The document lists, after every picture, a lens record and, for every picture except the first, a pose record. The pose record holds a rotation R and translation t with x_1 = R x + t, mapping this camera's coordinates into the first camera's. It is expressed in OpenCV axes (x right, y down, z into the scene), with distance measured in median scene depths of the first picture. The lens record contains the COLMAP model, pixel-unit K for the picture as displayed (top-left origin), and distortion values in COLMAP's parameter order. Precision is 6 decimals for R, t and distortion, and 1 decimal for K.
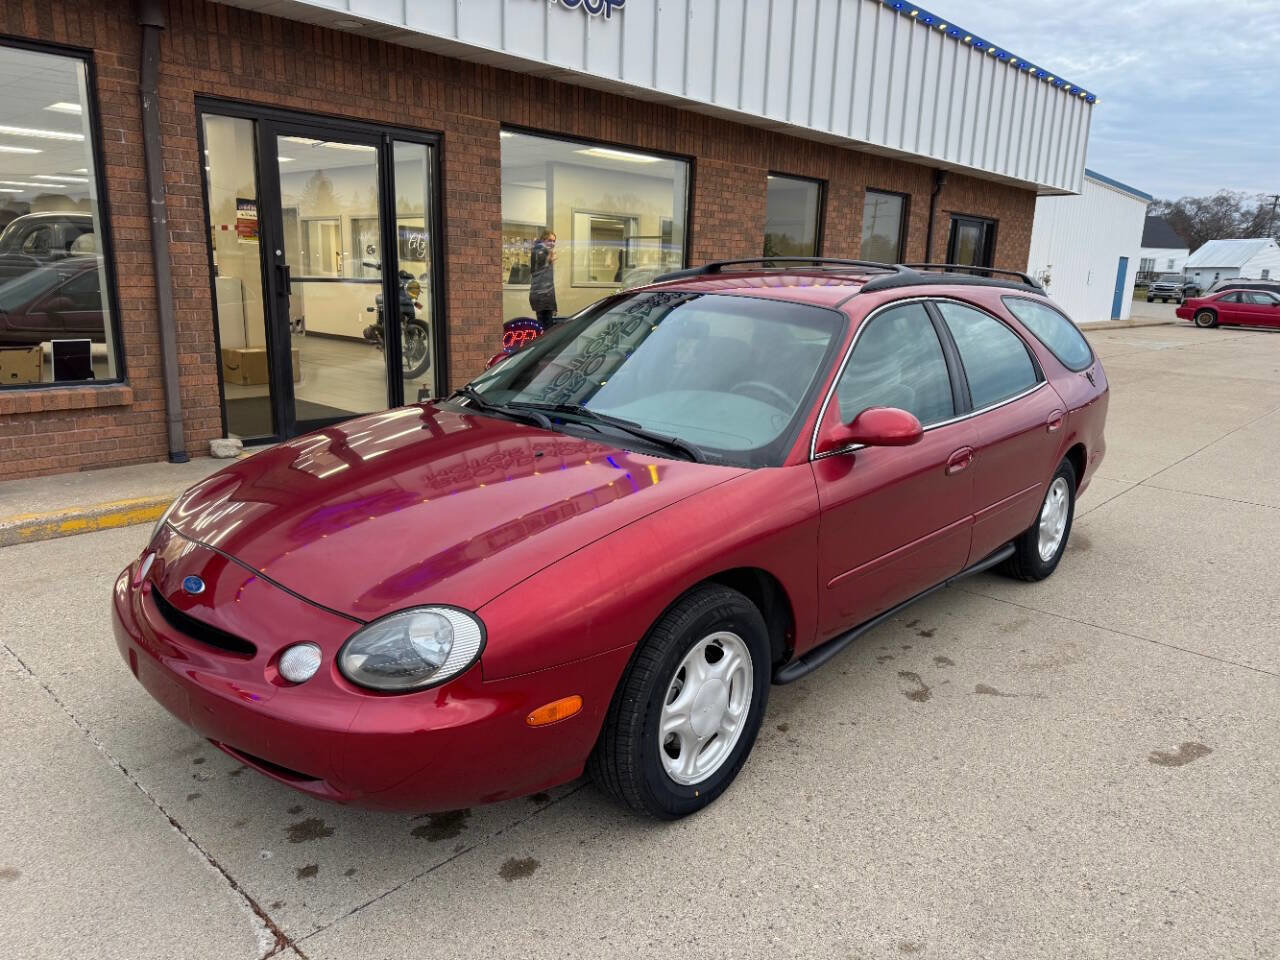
lens RADIAL K [[901.8, 0, 636.6], [0, 901.8, 487.1], [0, 0, 1]] dist [0.027210, -0.032693]
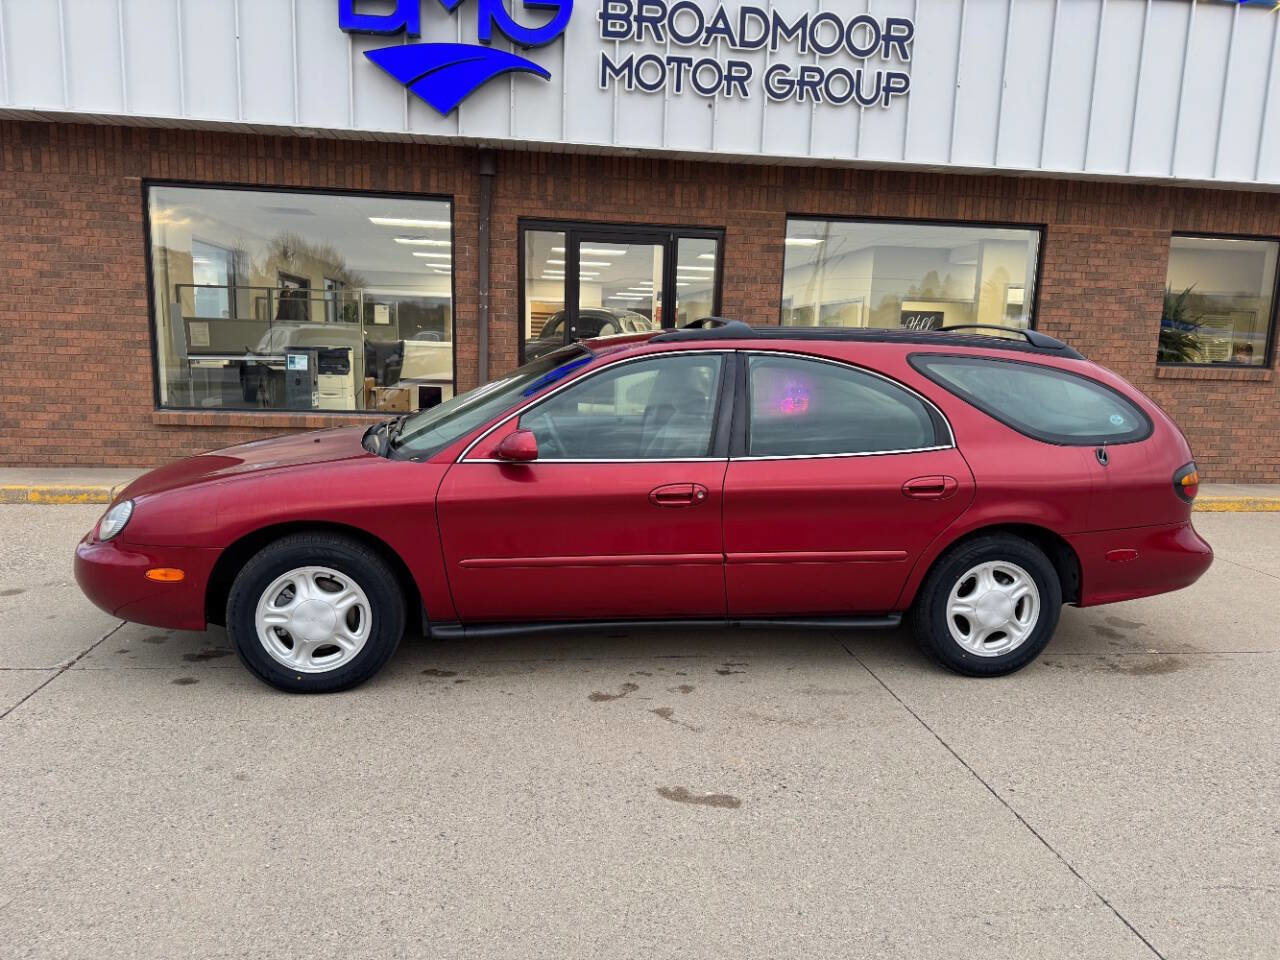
lens RADIAL K [[888.7, 0, 636.8], [0, 888.7, 490.6], [0, 0, 1]] dist [0.081714, -0.111691]
pose [[0.767055, 0.101057, -0.633573, 0.572439], [-0.156997, 0.987060, -0.032635, 0.004355], [0.622076, 0.124502, 0.772995, 0.083887]]
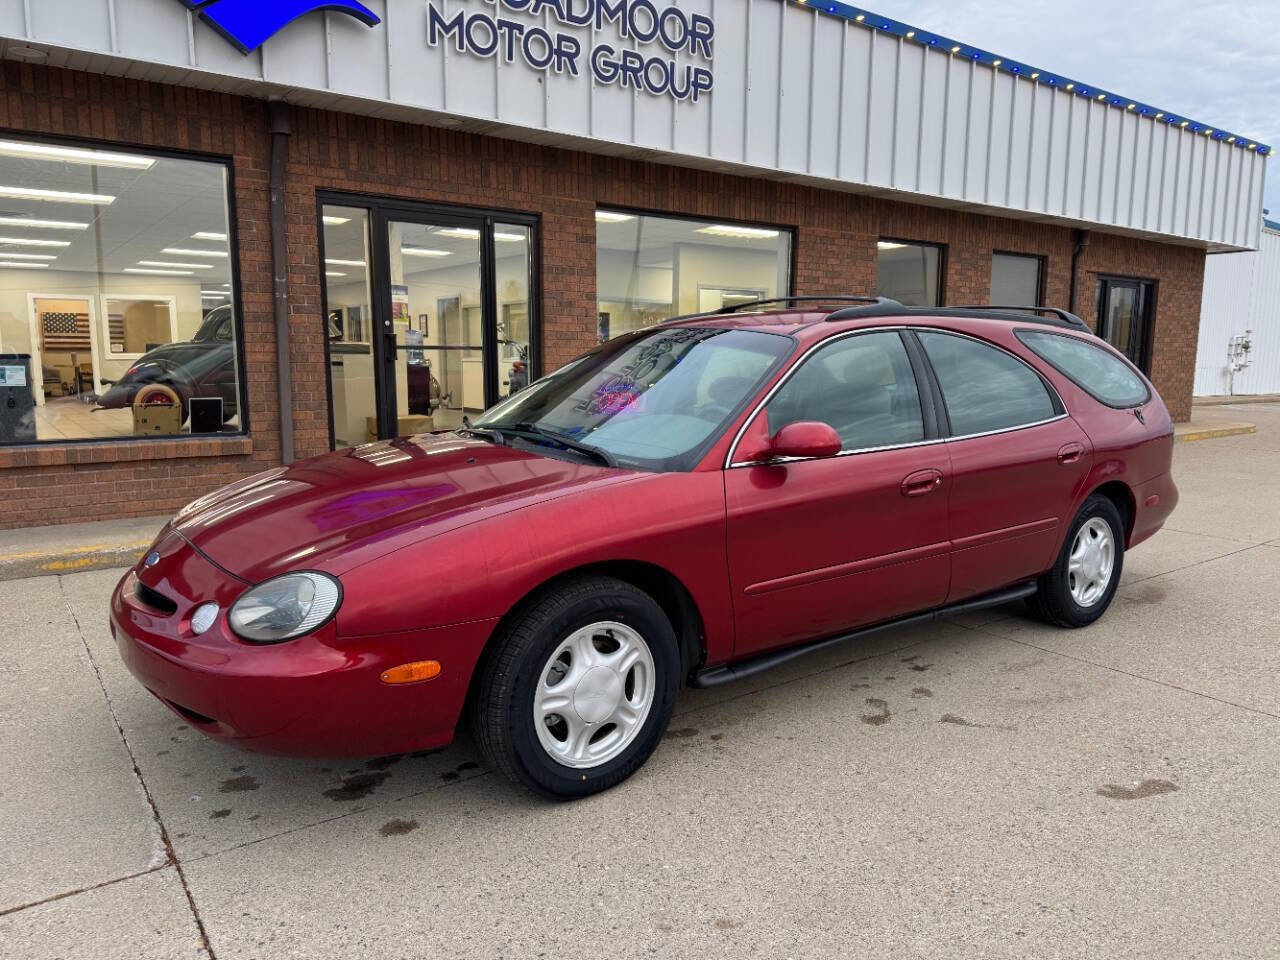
lens RADIAL K [[898.0, 0, 635.9], [0, 898.0, 485.9], [0, 0, 1]] dist [0.054836, -0.076681]
pose [[0.980414, 0.003483, -0.196917, 0.140598], [-0.021699, 0.995667, -0.090423, 0.040832], [0.195749, 0.092925, 0.976241, -0.016691]]
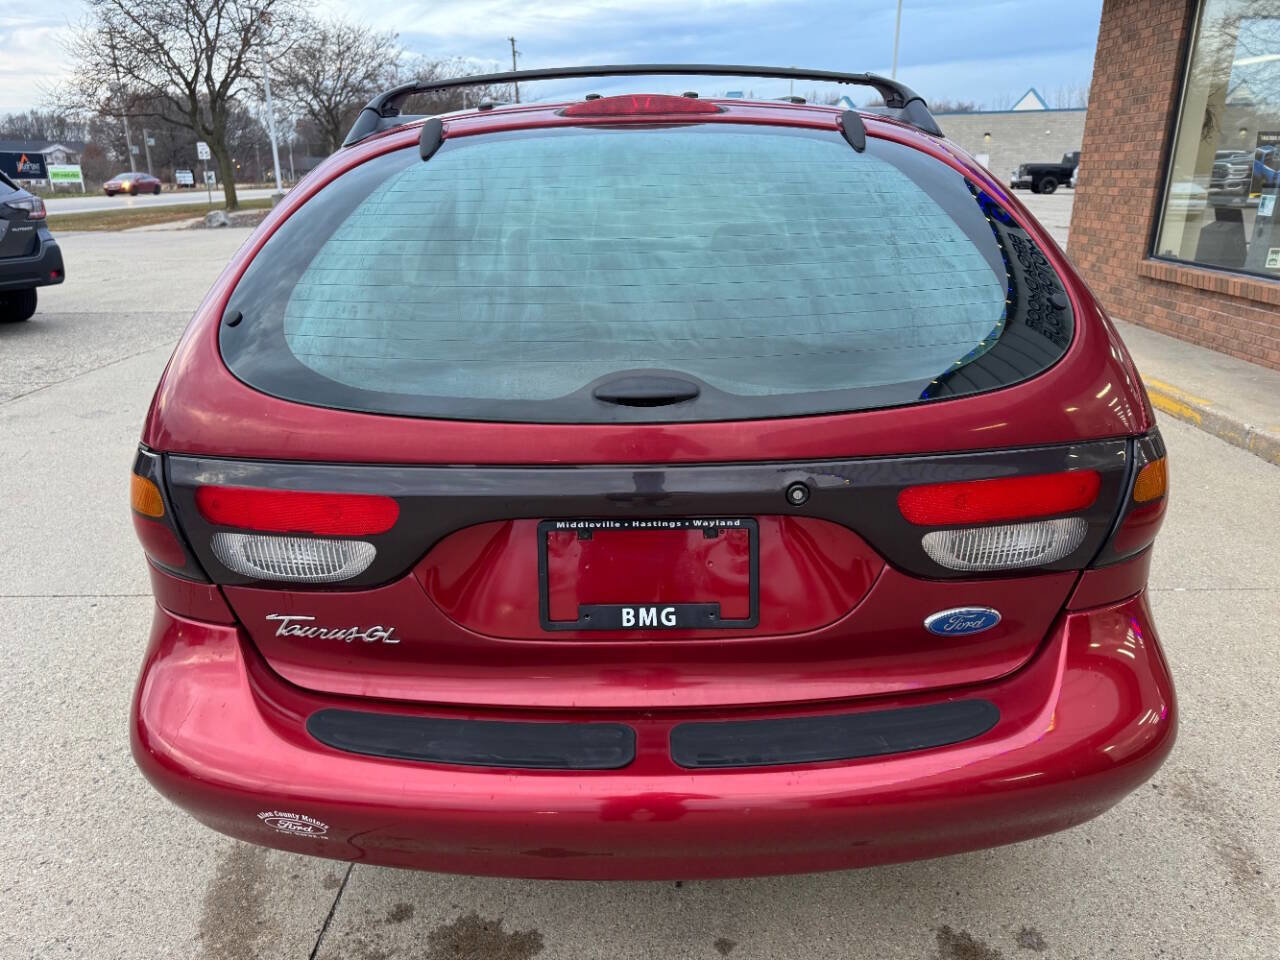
lens RADIAL K [[901.8, 0, 636.6], [0, 901.8, 487.1], [0, 0, 1]] dist [0.027210, -0.032693]
pose [[-0.746433, 0.194399, -0.636433, 0.514928], [-0.167729, 0.870542, 0.462627, -0.230490], [0.643976, 0.452068, -0.617195, 1.123685]]
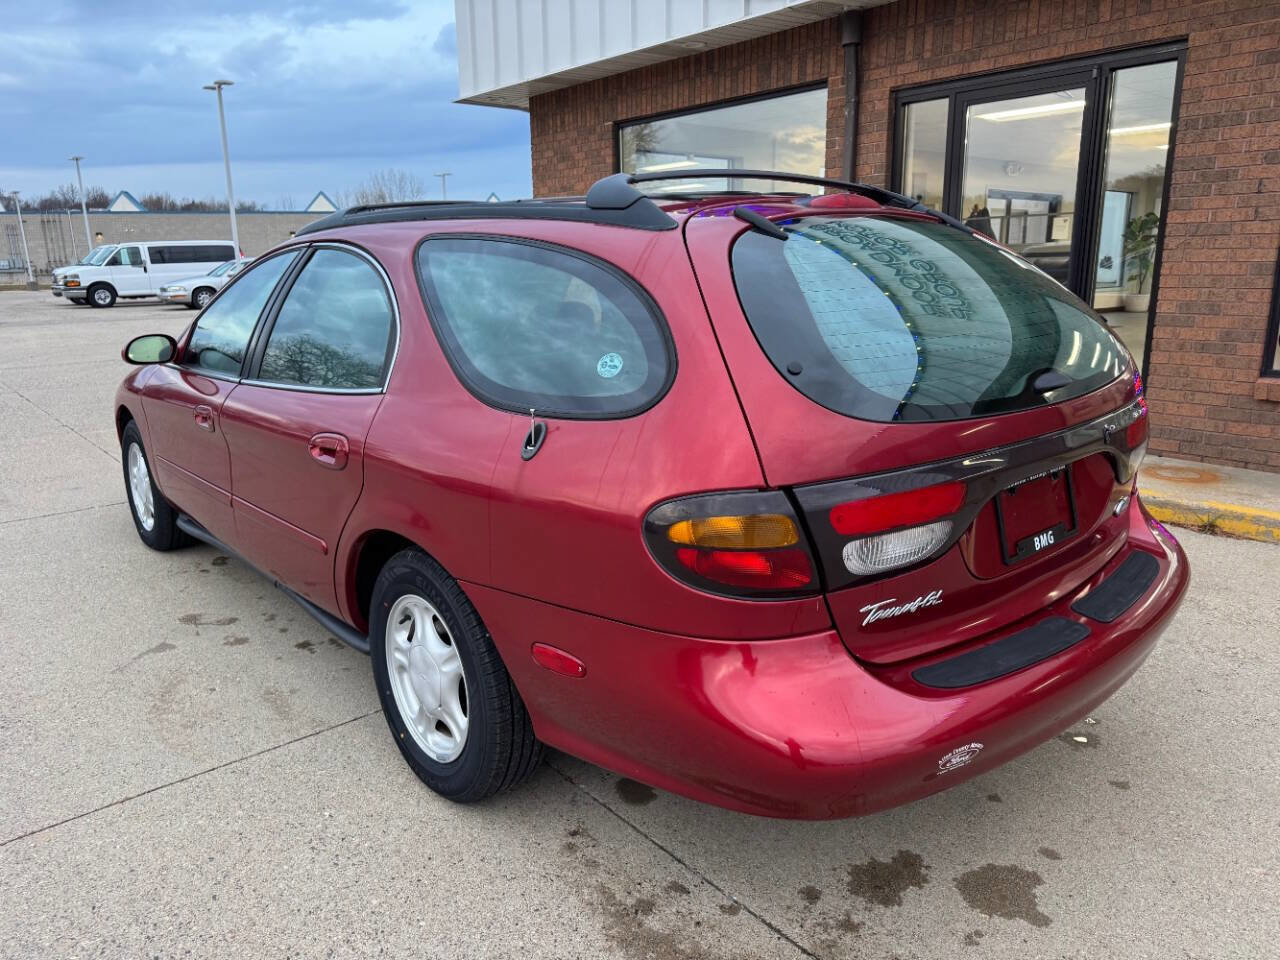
lens RADIAL K [[908.6, 0, 640.0], [0, 908.6, 480.0], [0, 0, 1]] dist [0.004317, -0.008572]
pose [[-0.124224, 0.203826, -0.971094, 0.711495], [-0.217862, 0.949191, 0.227098, -0.162482], [0.968042, 0.239775, -0.073507, 0.878829]]
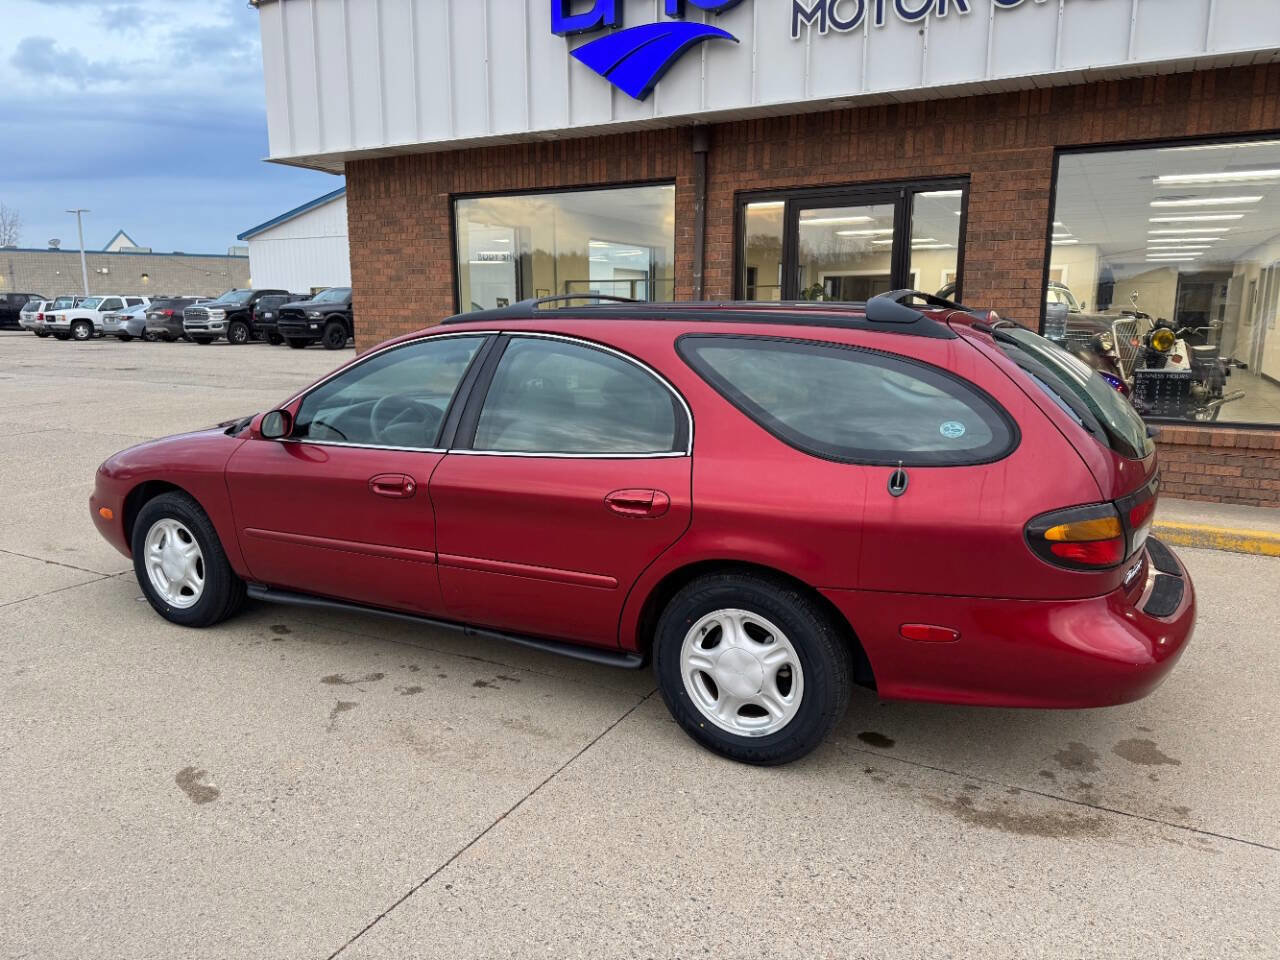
lens RADIAL K [[898.1, 0, 640.0], [0, 898.1, 480.0], [0, 0, 1]] dist [0.050901, -0.059965]
pose [[0.242791, 0.150492, -0.958334, 0.813387], [-0.217750, 0.971139, 0.097336, -0.114043], [0.945324, 0.185045, 0.268554, 0.571663]]
